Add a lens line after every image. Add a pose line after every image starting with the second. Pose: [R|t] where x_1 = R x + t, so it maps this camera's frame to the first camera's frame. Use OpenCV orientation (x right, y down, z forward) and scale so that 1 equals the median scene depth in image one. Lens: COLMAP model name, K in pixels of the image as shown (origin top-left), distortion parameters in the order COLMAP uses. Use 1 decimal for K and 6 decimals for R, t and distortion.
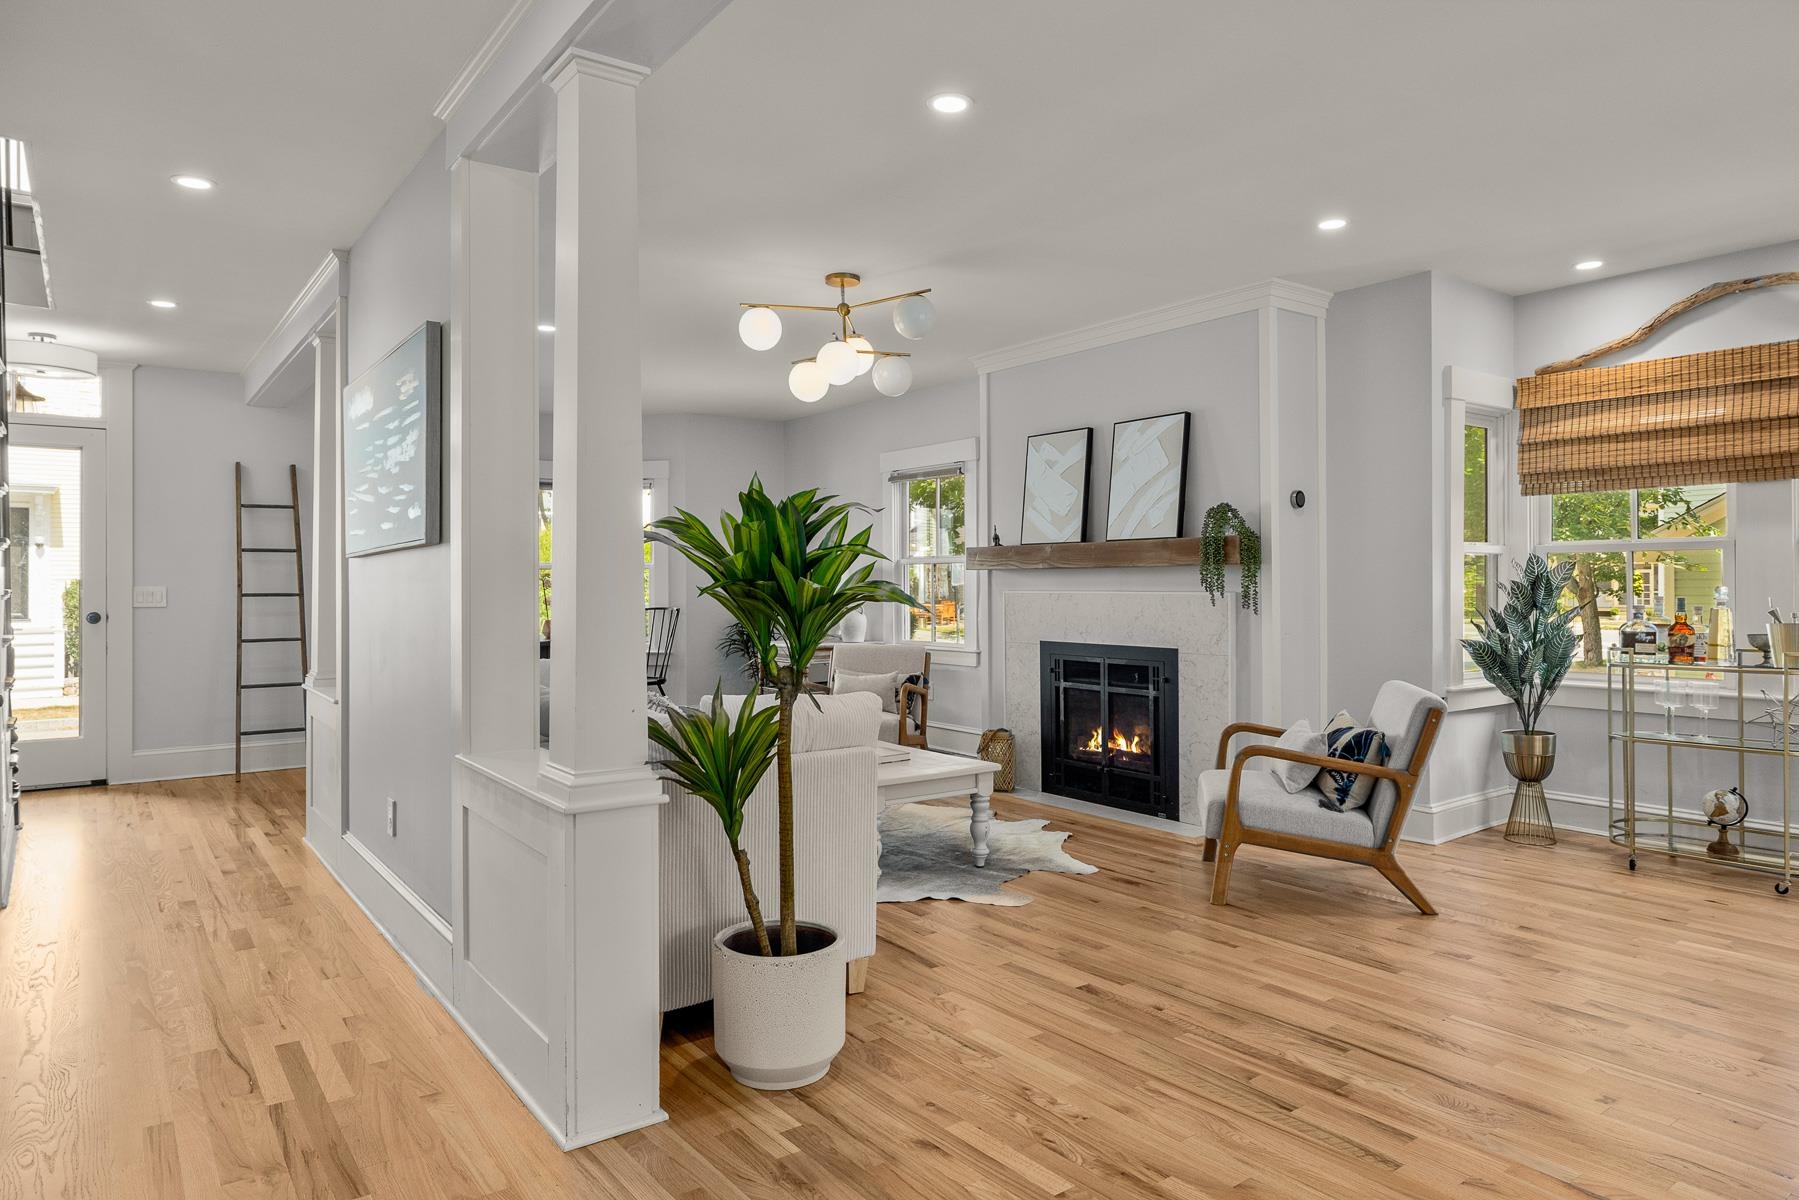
lens RADIAL K [[1119.3, 0, 894.8], [0, 1119.3, 572.6], [0, 0, 1]] dist [0.000874, -0.000006]
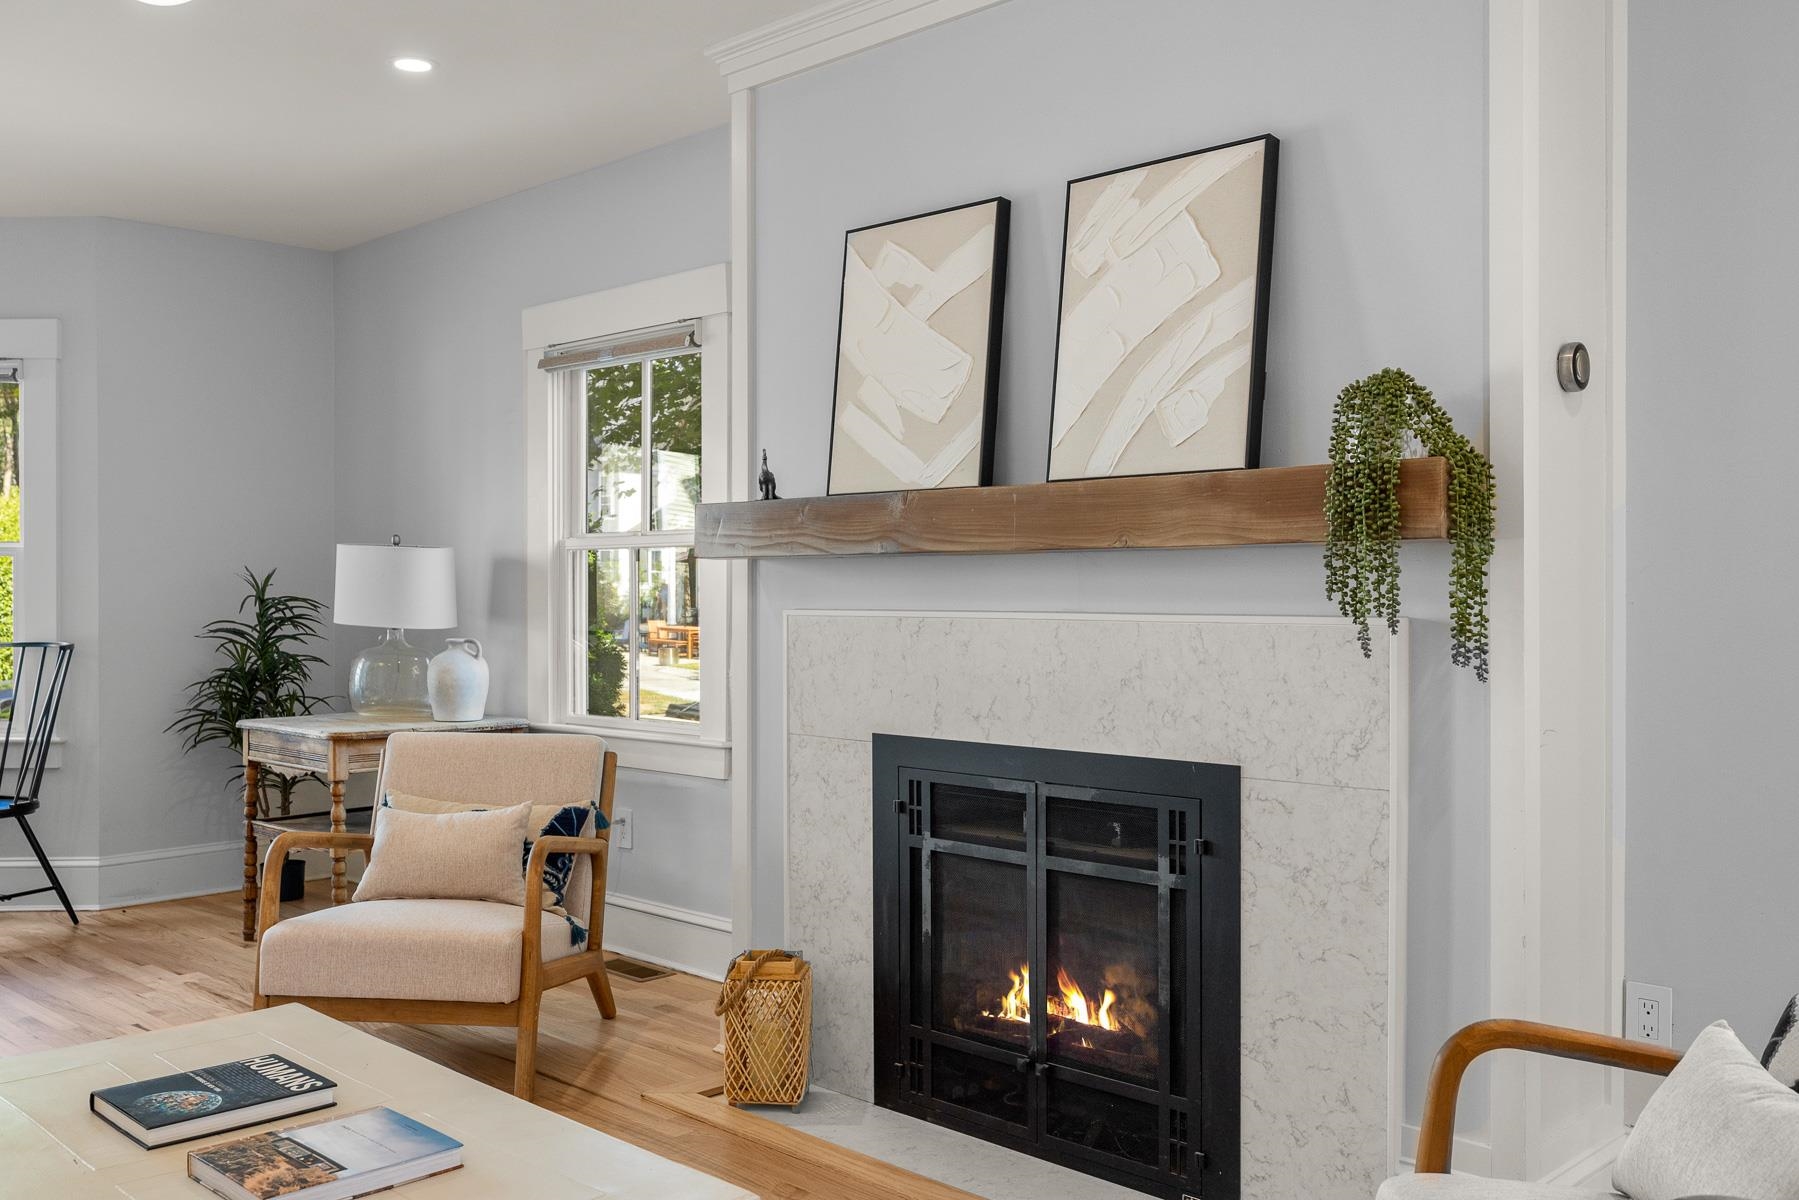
lens RADIAL K [[1605.3, 0, 899.5], [0, 1605.3, 600.0], [0, 0, 1]] dist [-0.000996, -0.000859]
pose [[0.987395, 0.005456, 0.158181, 0.050426], [-0.007337, 0.999909, 0.011308, 0.006267], [-0.158105, -0.012326, 0.987345, 0.455231]]
